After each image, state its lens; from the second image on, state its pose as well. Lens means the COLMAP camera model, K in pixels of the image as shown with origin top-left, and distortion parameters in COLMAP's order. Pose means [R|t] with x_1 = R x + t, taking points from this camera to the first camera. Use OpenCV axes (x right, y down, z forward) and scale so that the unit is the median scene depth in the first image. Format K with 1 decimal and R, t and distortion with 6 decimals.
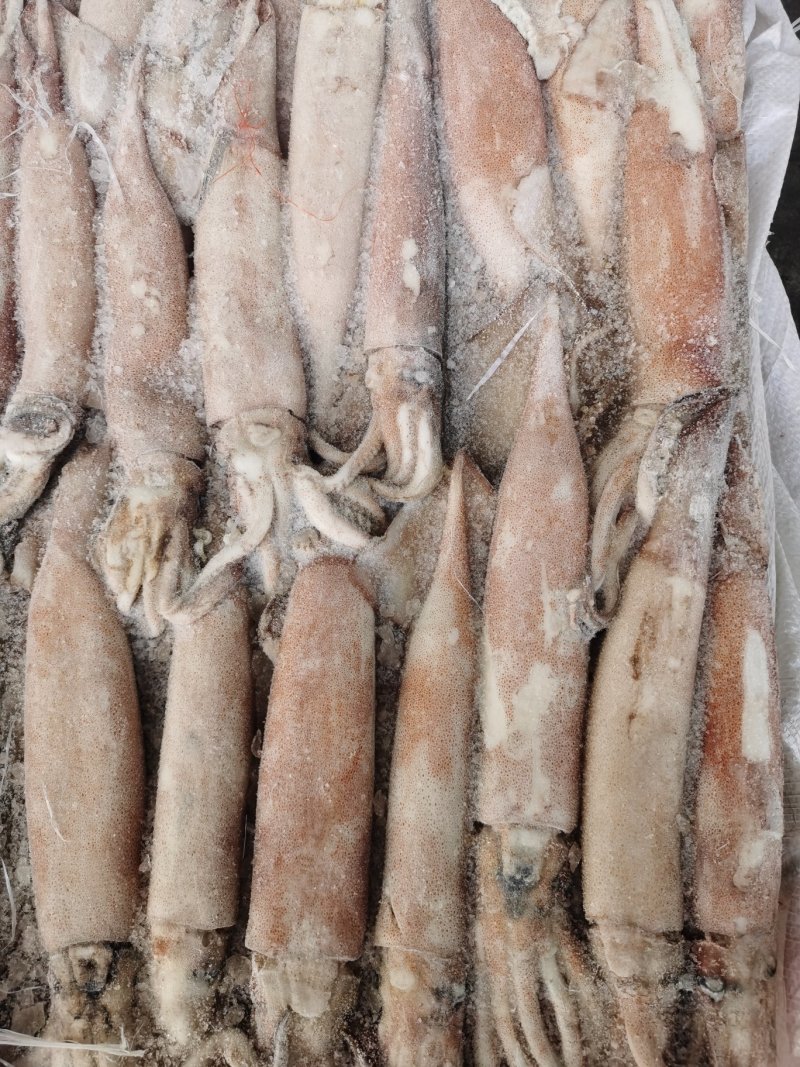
lens RADIAL K [[842.7, 0, 392.7], [0, 842.7, 532.4], [0, 0, 1]] dist [0.041555, -0.058324]
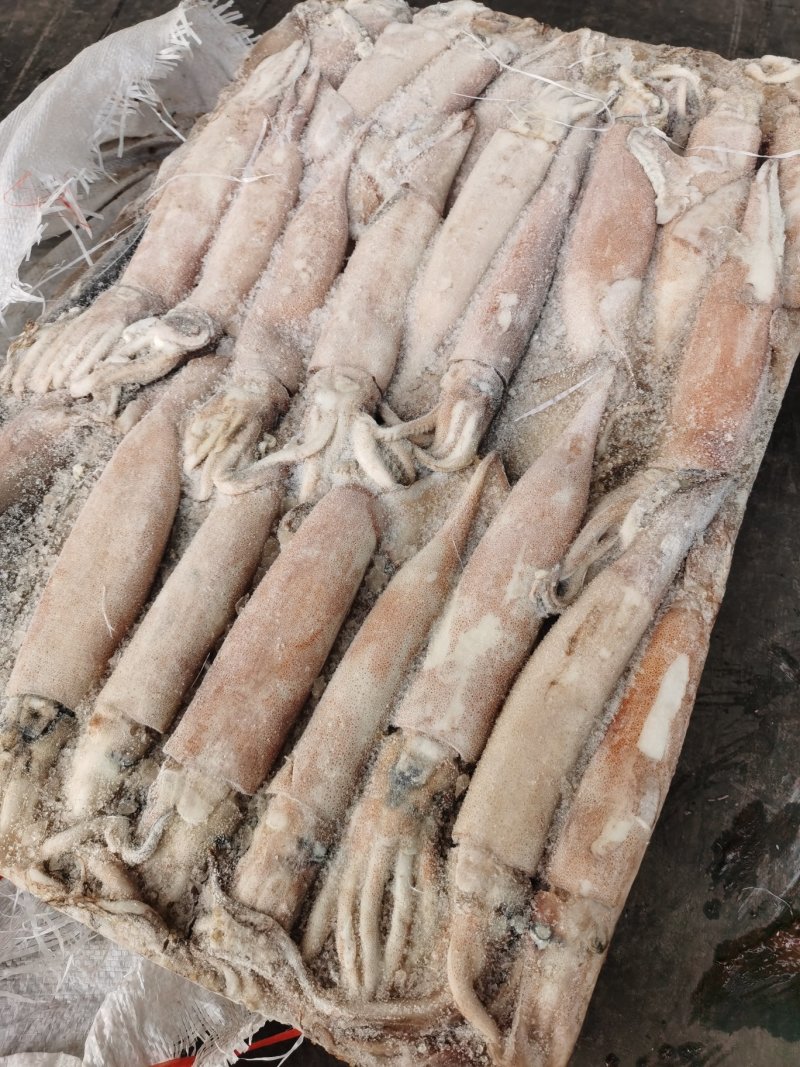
lens RADIAL K [[842.7, 0, 392.7], [0, 842.7, 532.4], [0, 0, 1]] dist [0.041555, -0.058324]
pose [[0.930180, 0.336676, -0.146336, 0.165468], [-0.361622, 0.908970, -0.207370, 0.316098], [0.063198, 0.245810, 0.967256, -0.136334]]
